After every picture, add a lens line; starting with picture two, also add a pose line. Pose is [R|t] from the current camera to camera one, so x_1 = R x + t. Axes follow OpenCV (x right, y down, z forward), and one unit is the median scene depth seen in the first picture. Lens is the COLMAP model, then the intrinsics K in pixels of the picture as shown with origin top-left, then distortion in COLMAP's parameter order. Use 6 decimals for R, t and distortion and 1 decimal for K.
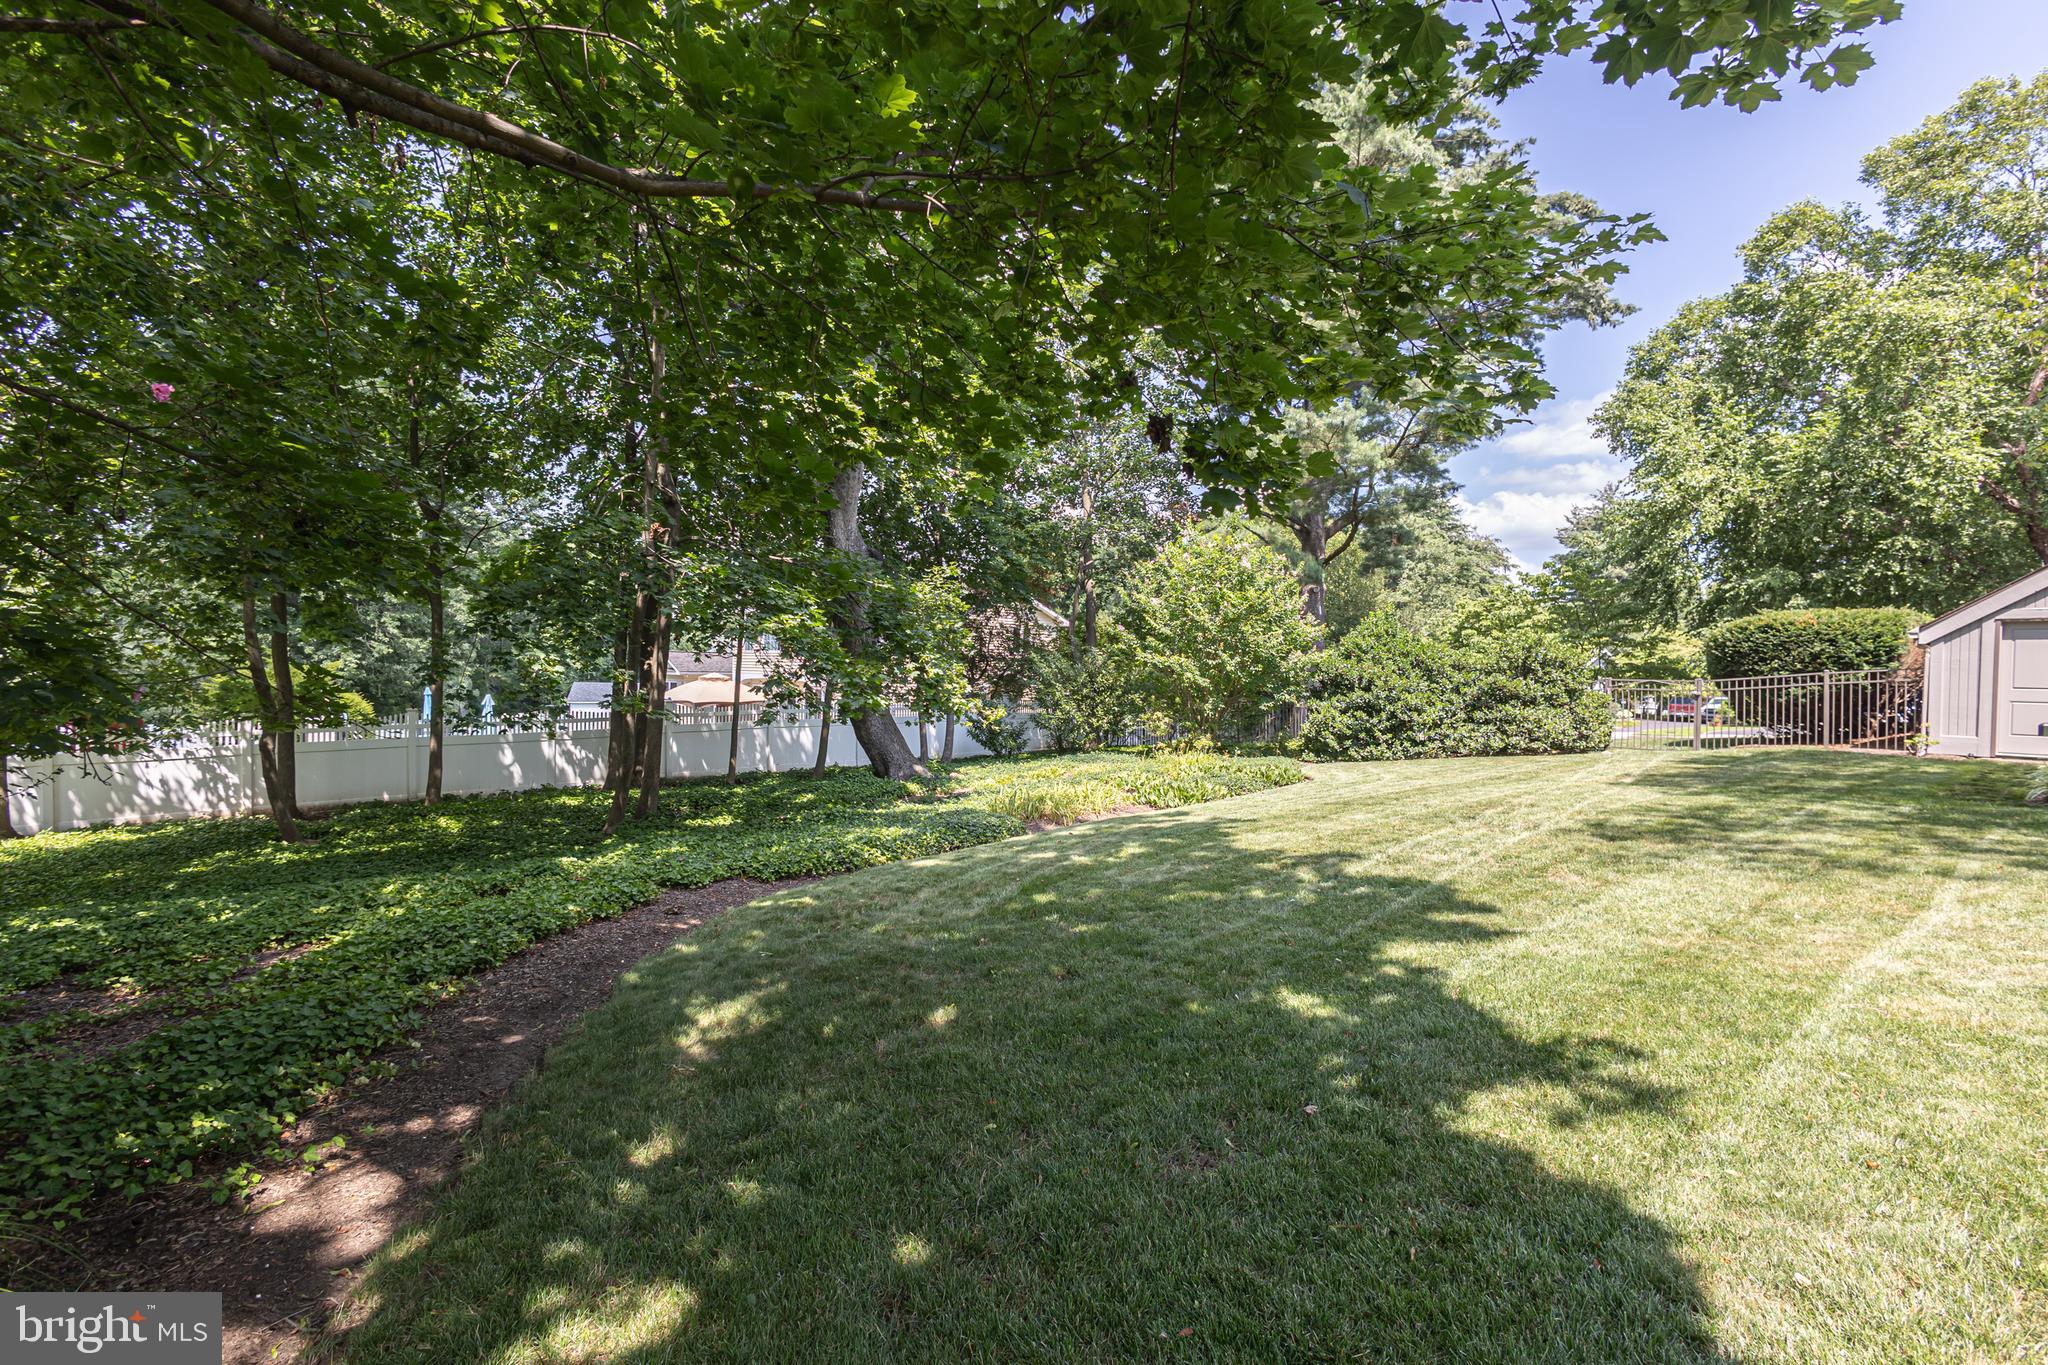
lens RADIAL K [[935.9, 0, 1024.2], [0, 935.9, 677.3], [0, 0, 1]] dist [0.011336, -0.003415]
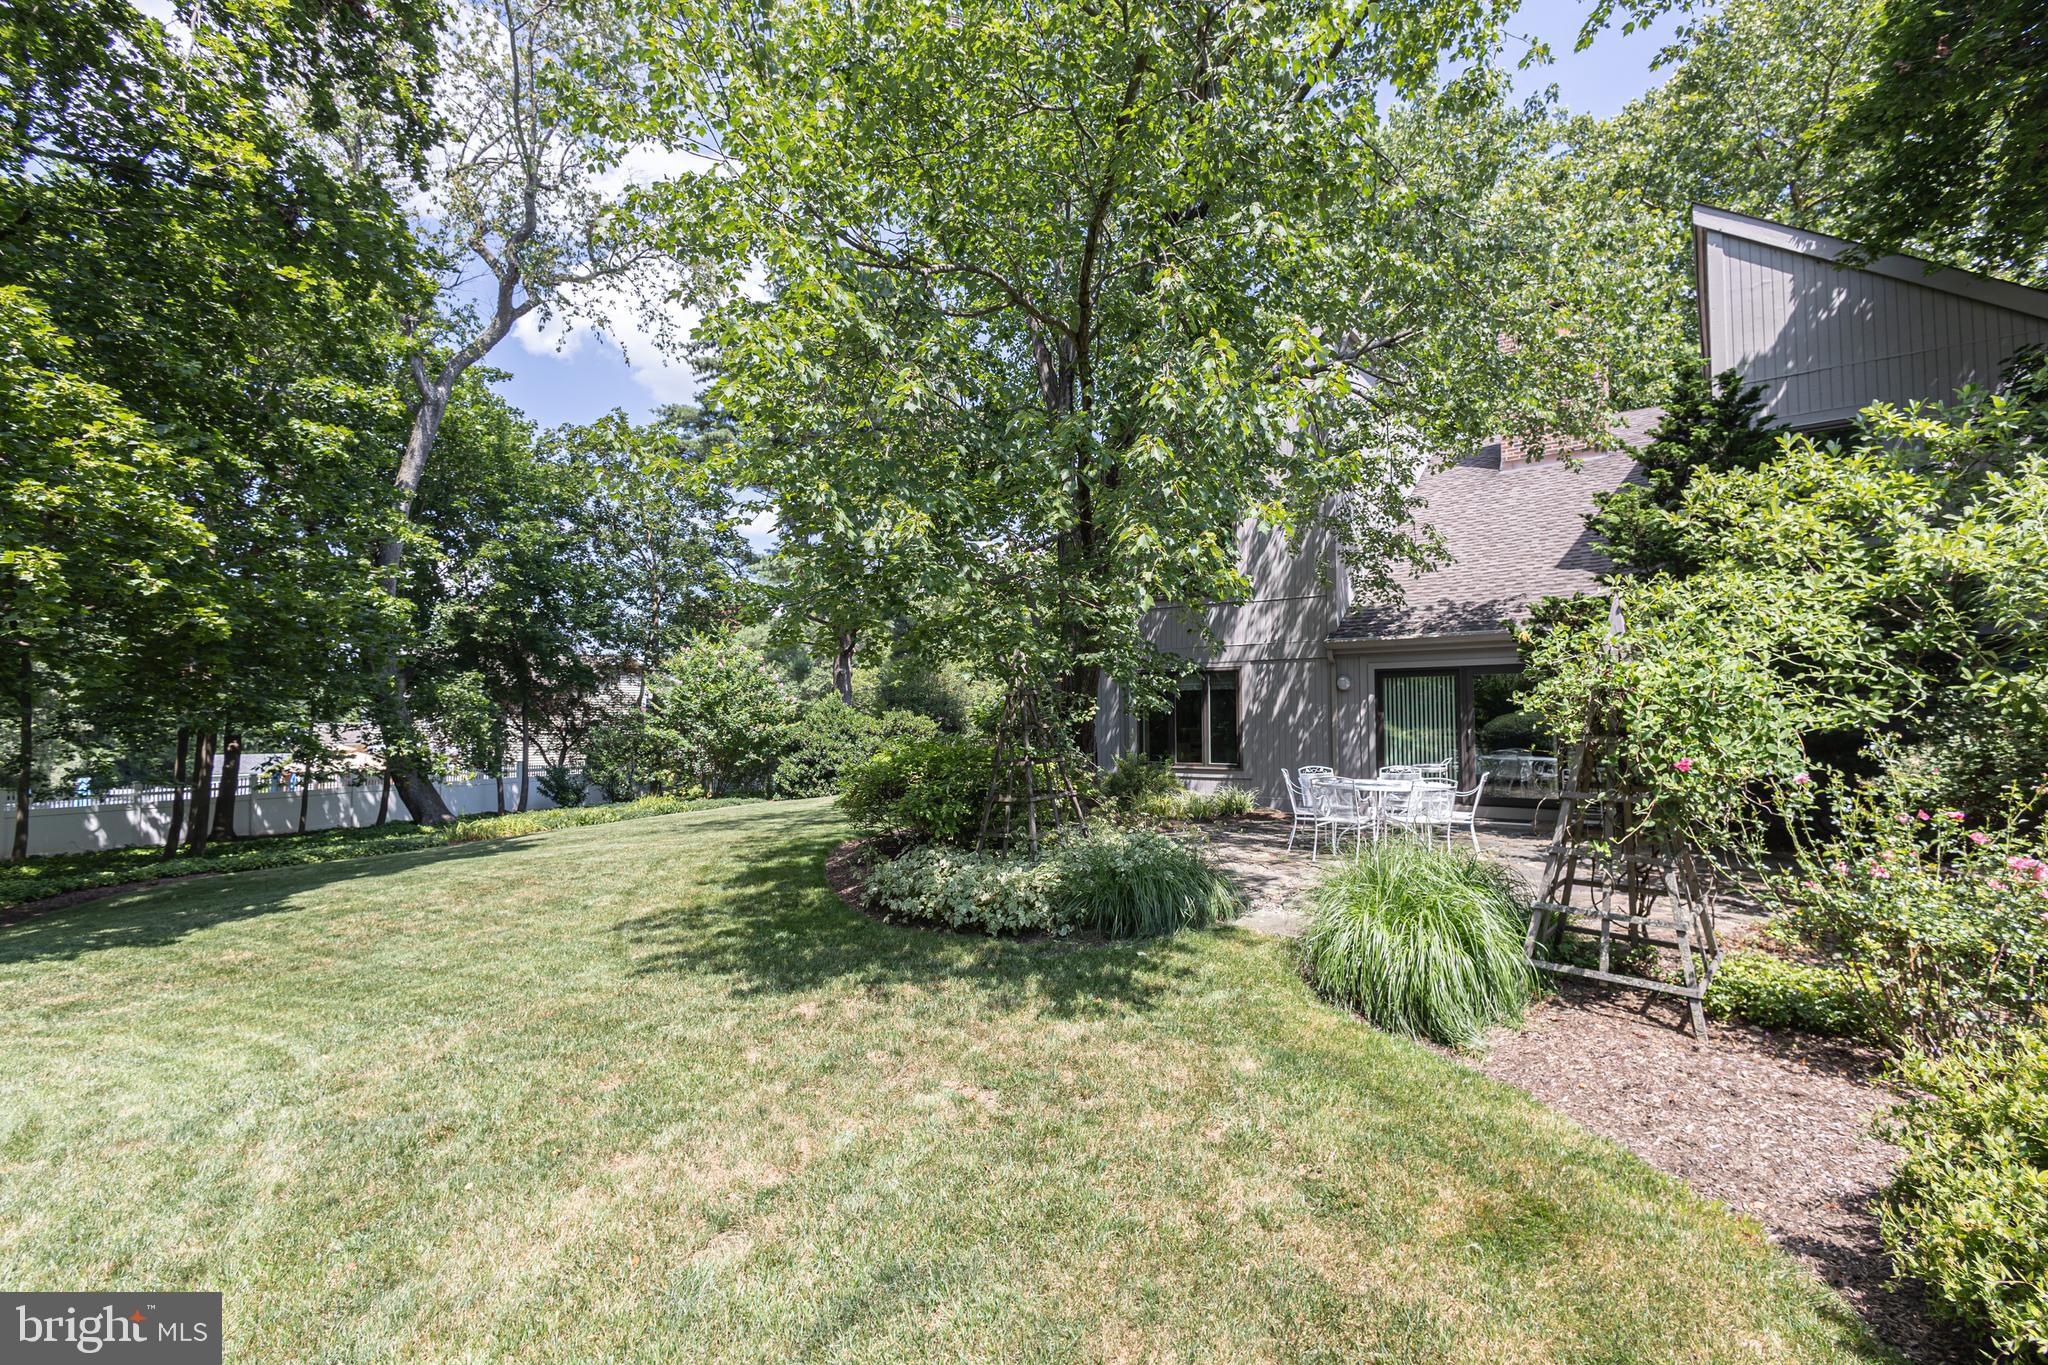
lens RADIAL K [[935.9, 0, 1033.8], [0, 935.9, 679.9], [0, 0, 1]] dist [0.011336, -0.003415]
pose [[0.969747, -0.011596, 0.243837, 0.359134], [0.024445, 0.998463, -0.049738, -0.014726], [-0.242885, 0.054194, 0.968540, -0.532415]]
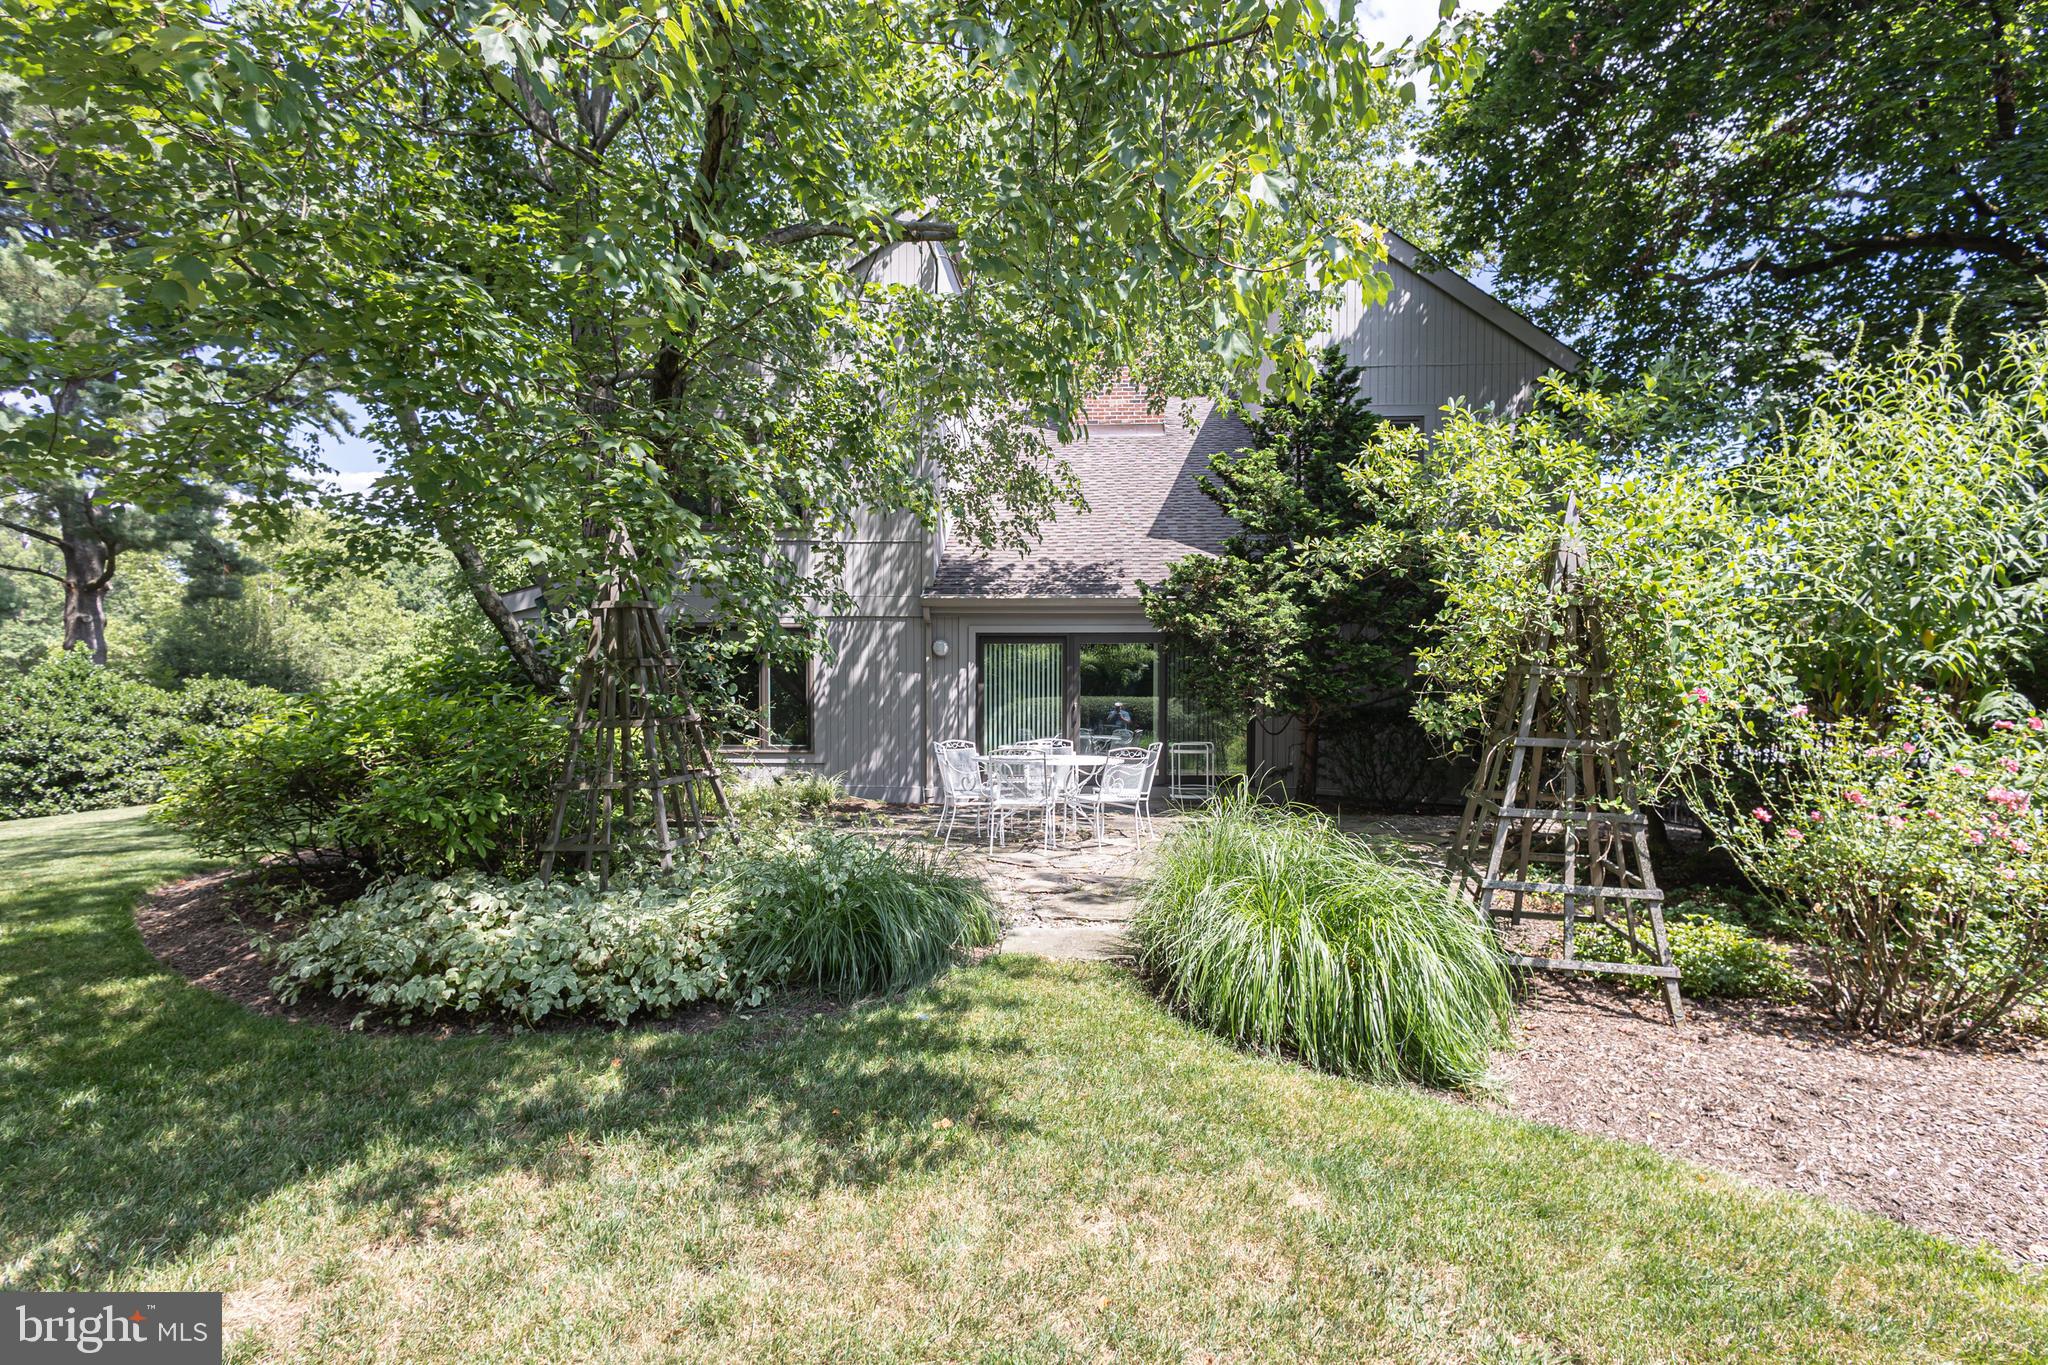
lens RADIAL K [[1000.1, 0, 1070.4], [0, 1000.1, 729.4], [0, 0, 1]] dist [0.007829, 0.000421]
pose [[0.674368, -0.026943, 0.737904, 0.338797], [0.015775, 0.999632, 0.022082, -0.001397], [-0.738227, -0.003250, 0.674544, -0.390225]]
